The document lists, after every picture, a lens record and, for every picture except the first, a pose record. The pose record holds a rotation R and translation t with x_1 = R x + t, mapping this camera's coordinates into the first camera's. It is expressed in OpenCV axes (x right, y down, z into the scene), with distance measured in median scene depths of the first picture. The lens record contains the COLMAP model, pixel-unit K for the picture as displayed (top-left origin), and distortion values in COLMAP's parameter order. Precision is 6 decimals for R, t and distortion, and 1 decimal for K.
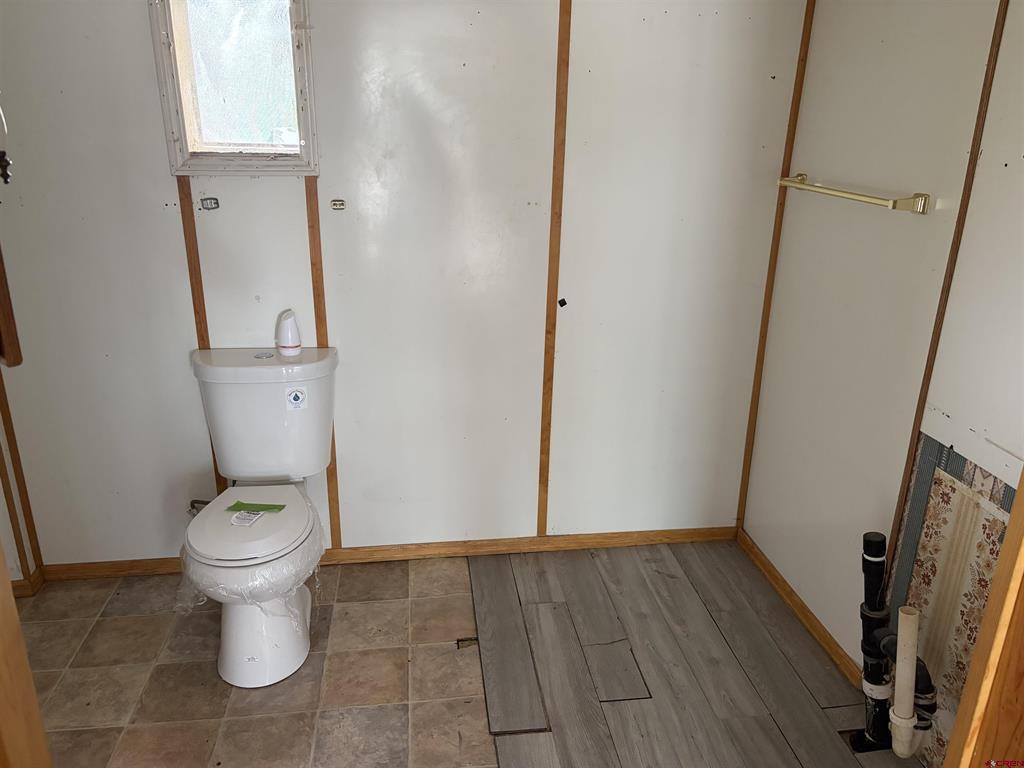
lens RADIAL K [[758.3, 0, 514.9], [0, 758.3, 383.4], [0, 0, 1]] dist [-0.011155, -0.015365]
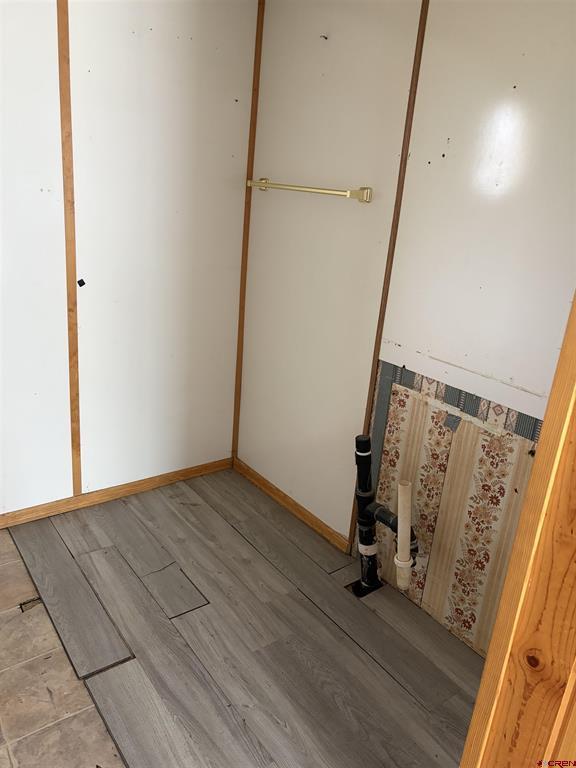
lens RADIAL K [[568.7, 0, 289.8], [0, 568.7, 381.6], [0, 0, 1]] dist [-0.011155, -0.015365]
pose [[0.866876, -0.108740, 0.486520, -0.110365], [0.099100, 0.994032, 0.045595, 0.035939], [-0.488574, 0.008689, 0.872479, 0.144255]]
